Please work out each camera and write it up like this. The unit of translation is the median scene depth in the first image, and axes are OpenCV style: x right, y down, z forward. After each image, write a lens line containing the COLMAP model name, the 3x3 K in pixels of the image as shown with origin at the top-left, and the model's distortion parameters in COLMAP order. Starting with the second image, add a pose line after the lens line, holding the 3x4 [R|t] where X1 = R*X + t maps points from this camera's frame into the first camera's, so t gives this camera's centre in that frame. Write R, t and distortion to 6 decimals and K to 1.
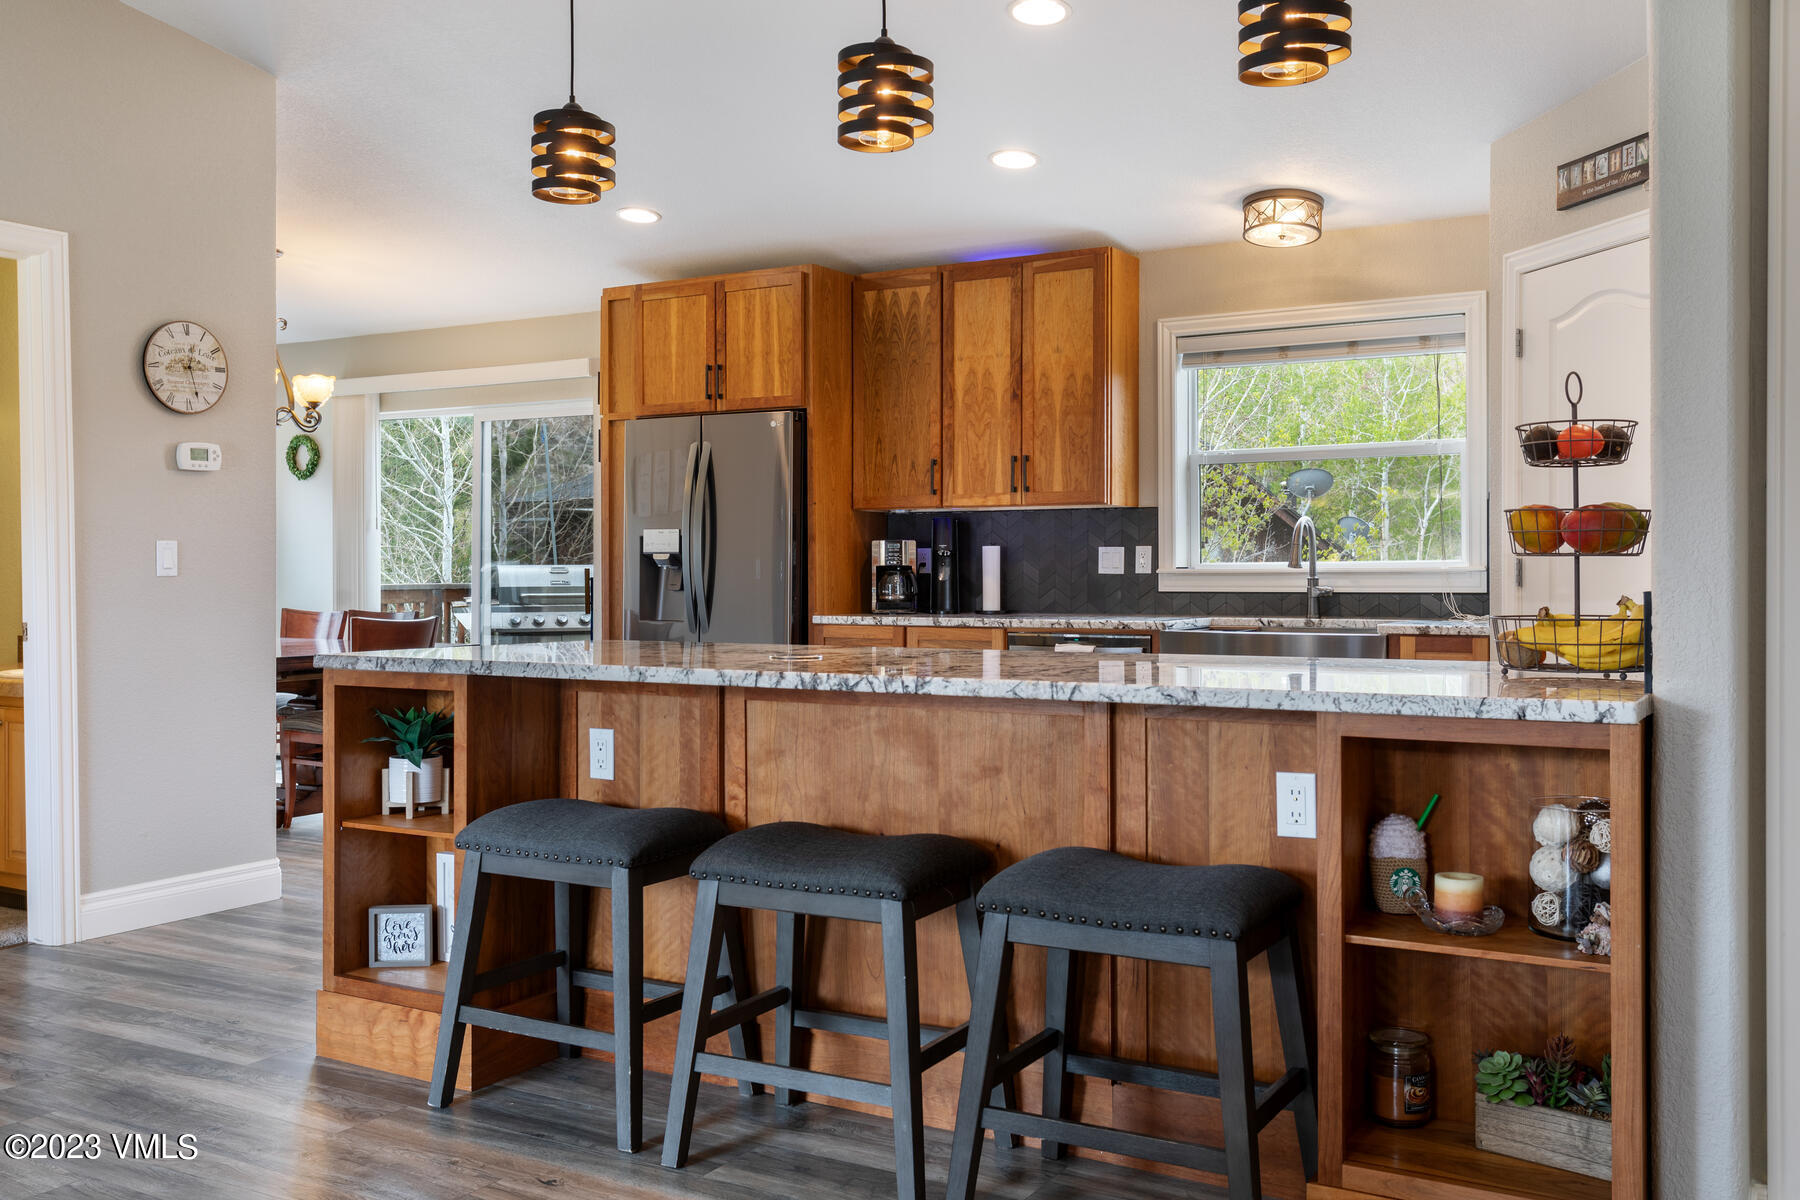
lens RADIAL K [[1597.1, 0, 922.2], [0, 1597.1, 558.5], [0, 0, 1]] dist [-0.005793, 0.008880]
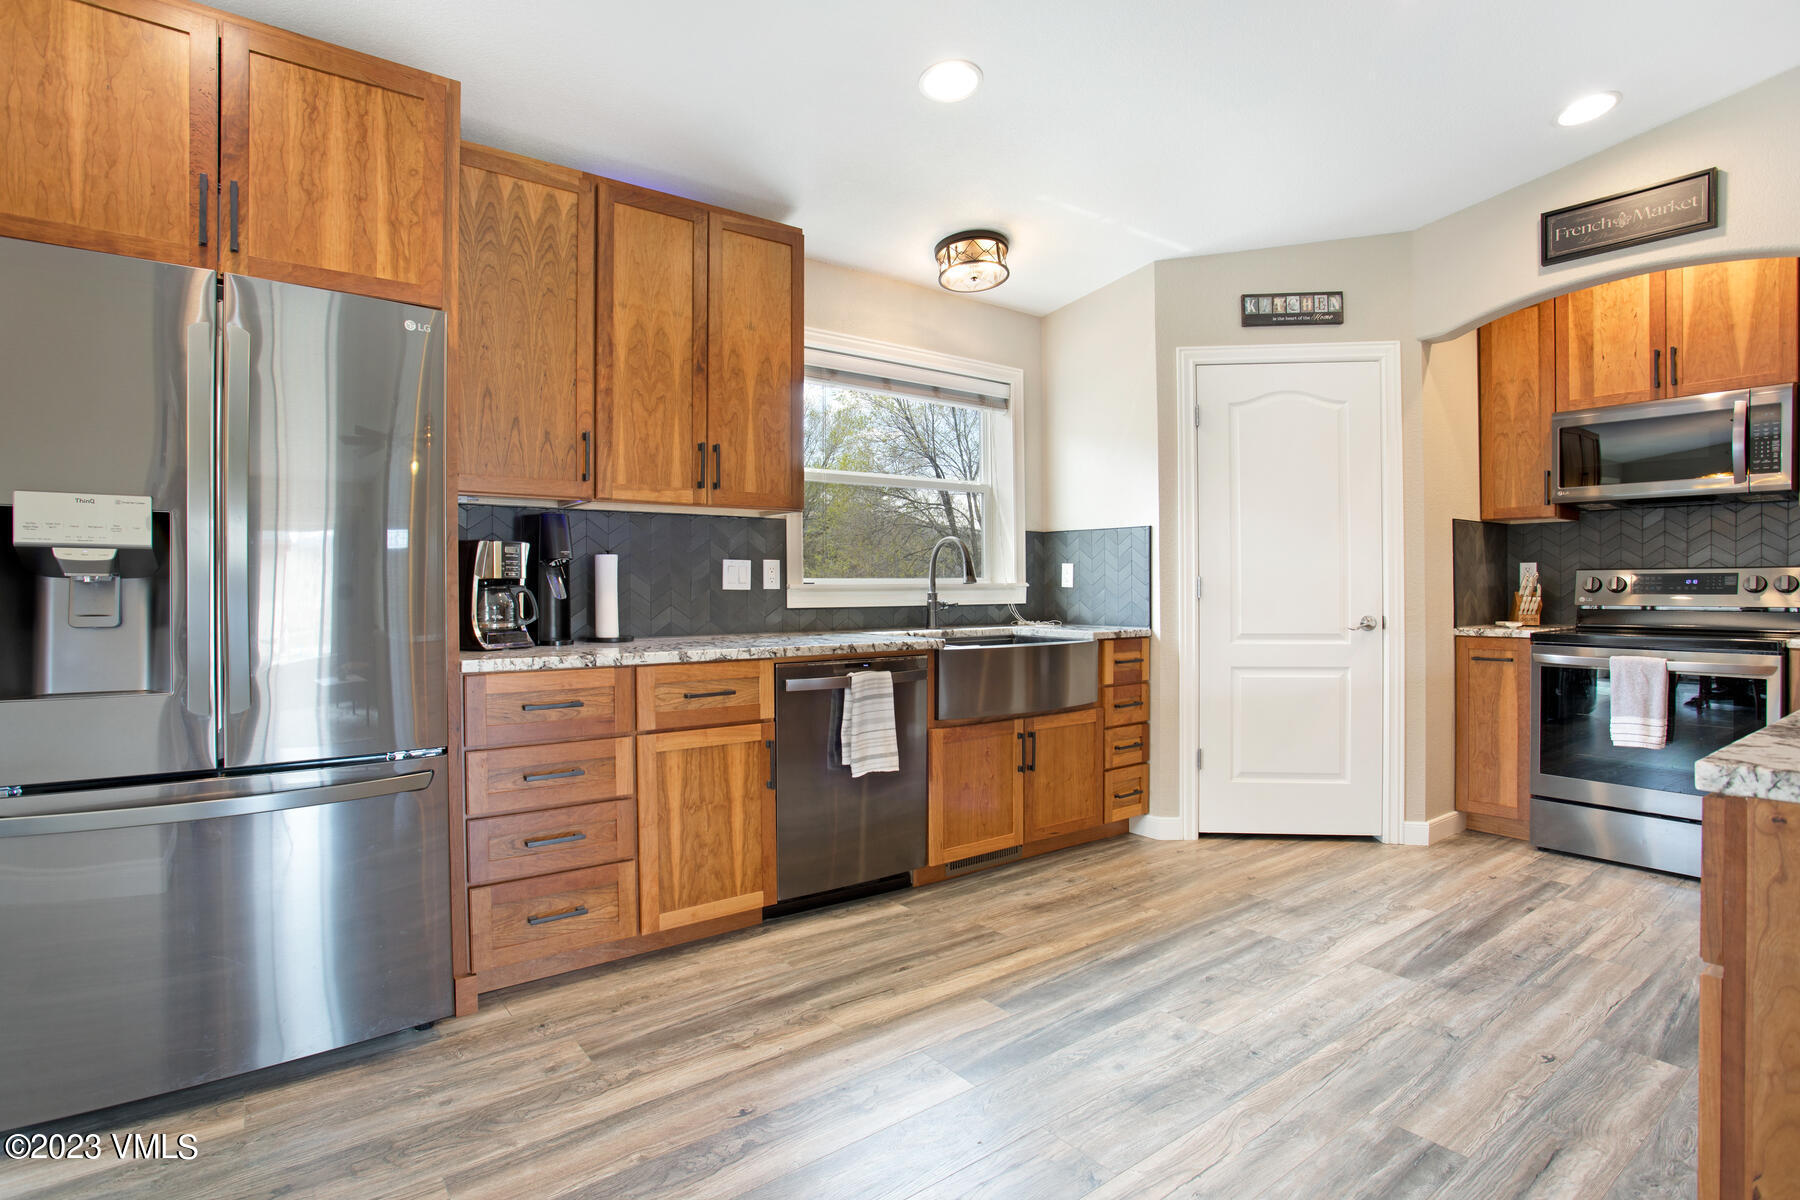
lens RADIAL K [[896.1, 0, 902.8], [0, 896.1, 596.6], [0, 0, 1]] dist [-0.046181, 0.016449]
pose [[0.381953, -0.010275, 0.924125, -0.356342], [-0.006074, 0.999889, 0.013628, 0.007160], [-0.924162, -0.010819, 0.381848, 0.810249]]
